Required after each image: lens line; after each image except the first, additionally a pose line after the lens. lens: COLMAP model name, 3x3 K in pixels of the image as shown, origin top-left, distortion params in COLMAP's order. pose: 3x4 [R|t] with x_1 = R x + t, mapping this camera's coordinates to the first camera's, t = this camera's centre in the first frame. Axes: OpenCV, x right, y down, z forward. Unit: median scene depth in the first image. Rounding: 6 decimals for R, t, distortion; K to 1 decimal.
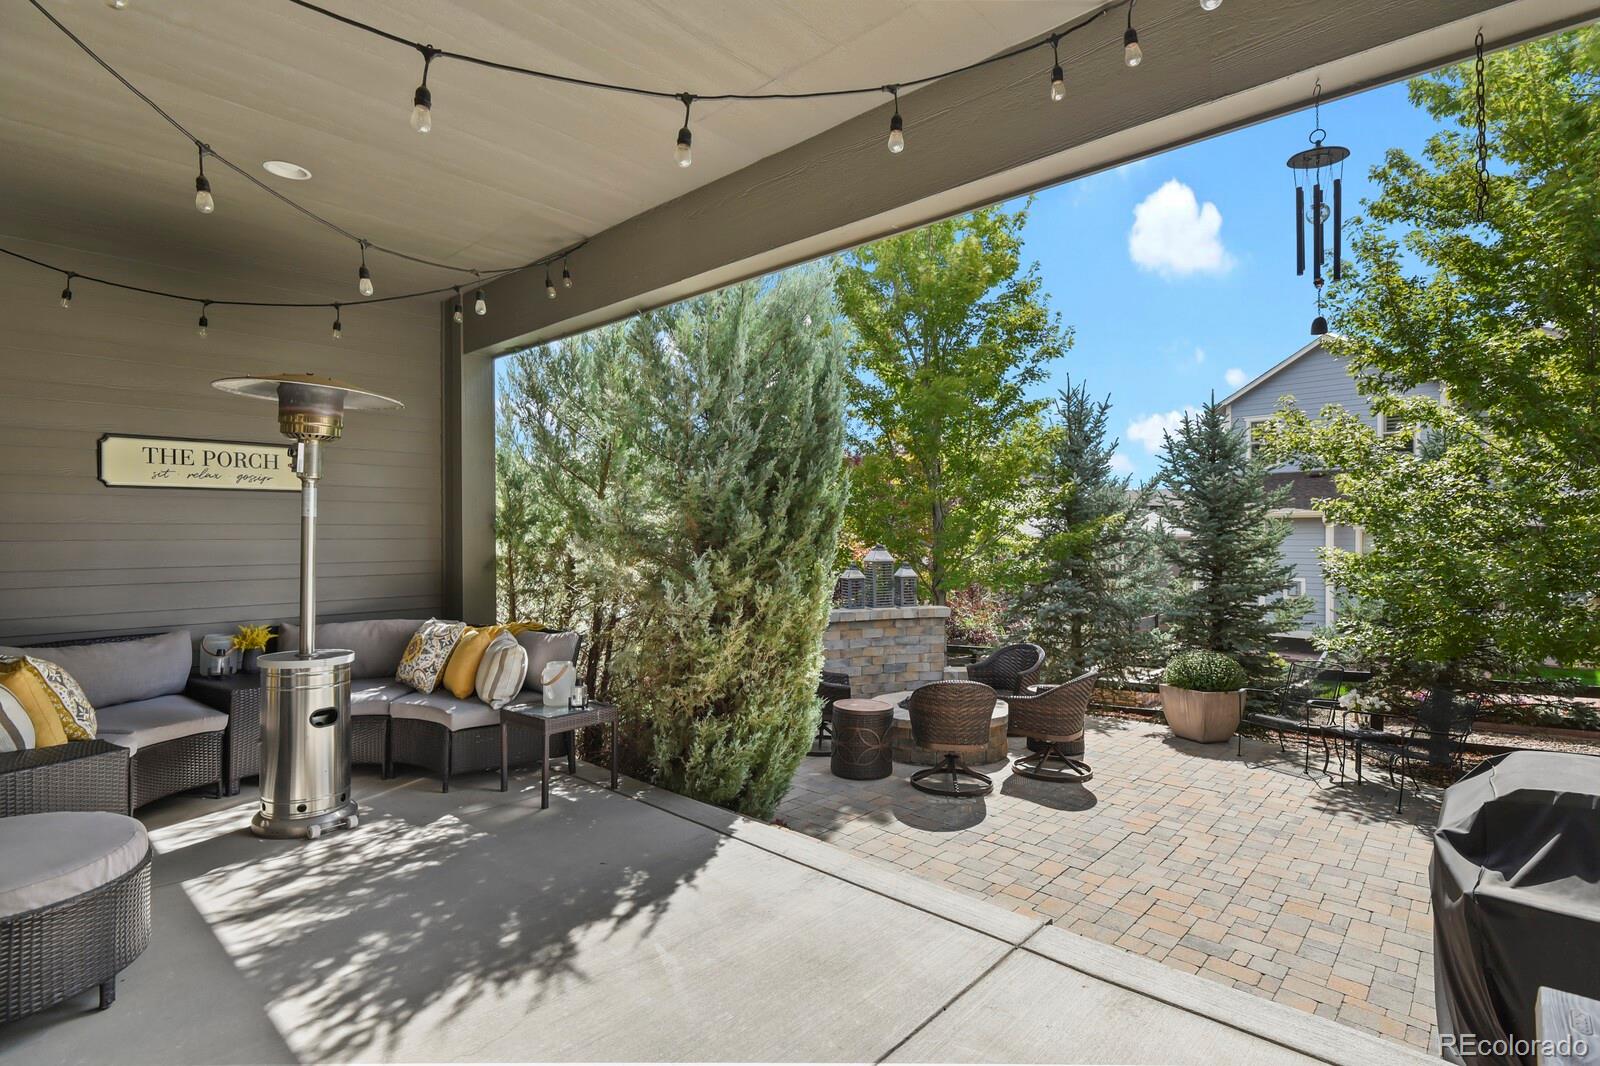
lens RADIAL K [[774.9, 0, 798.5], [0, 774.9, 532.3], [0, 0, 1]] dist [-0.012769, -0.004125]
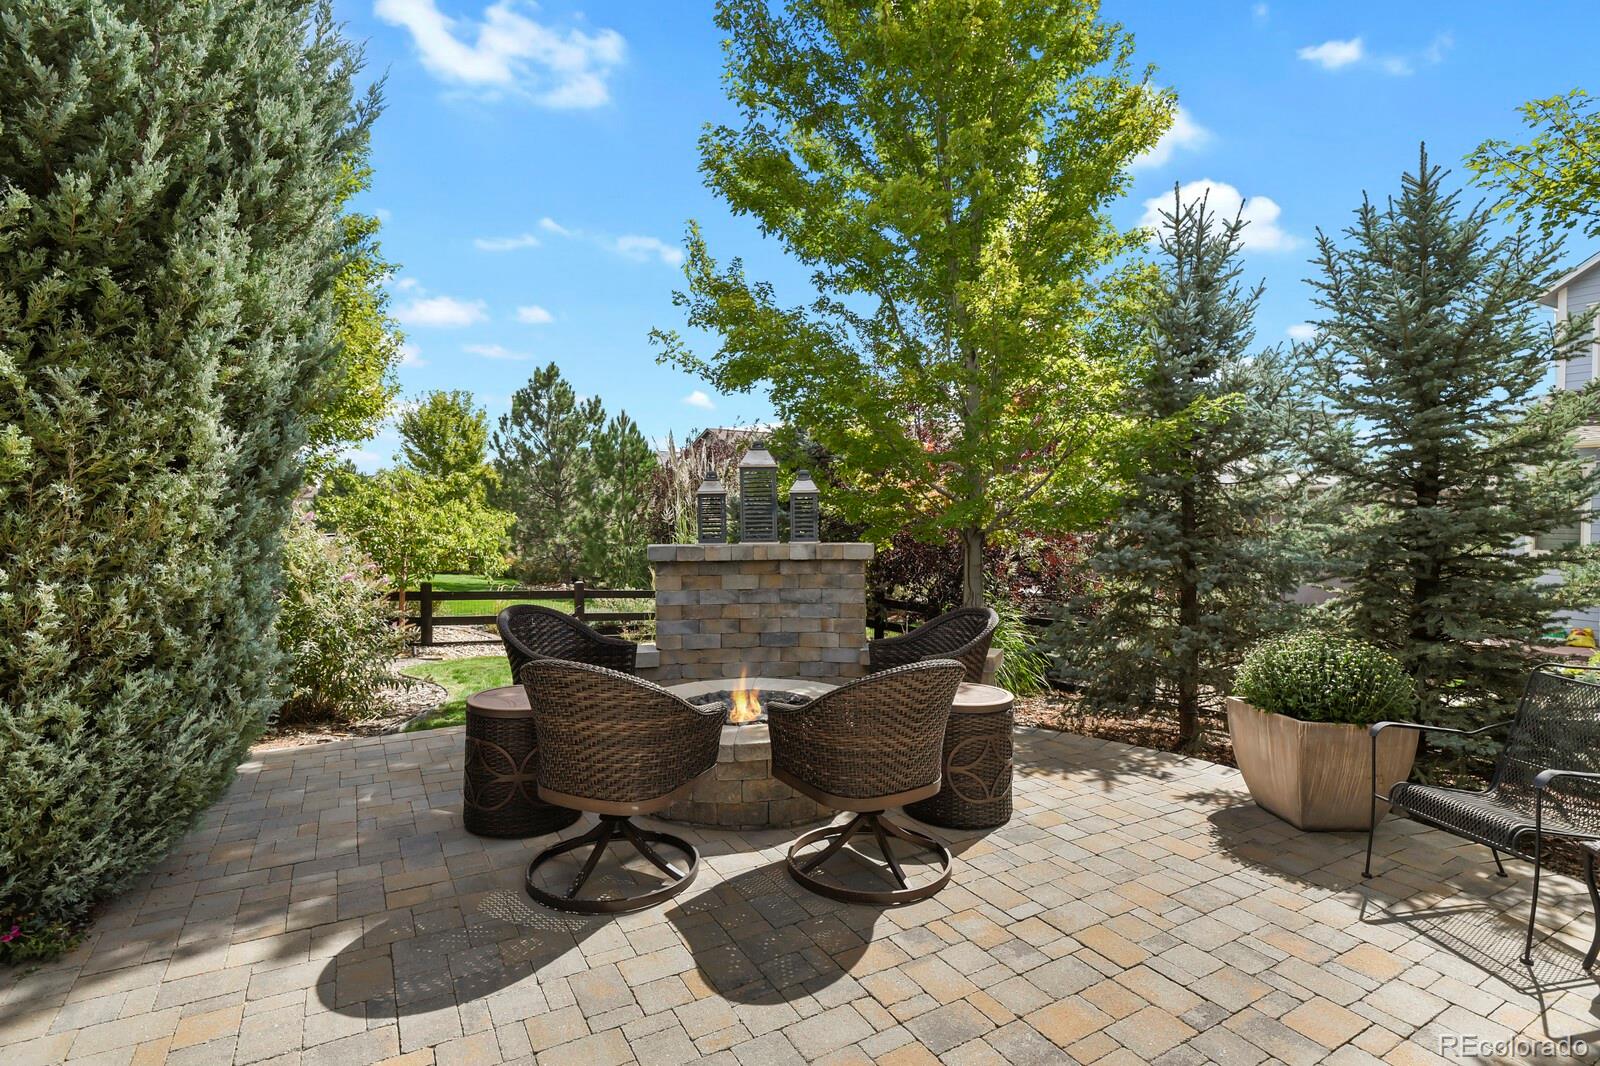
lens RADIAL K [[774.9, 0, 803.3], [0, 774.9, 532.1], [0, 0, 1]] dist [-0.012769, -0.004125]
pose [[0.954171, 0.006984, -0.299182, 0.332902], [0.003211, 0.999431, 0.033571, 0.069304], [0.299246, -0.032993, 0.953605, 0.421259]]
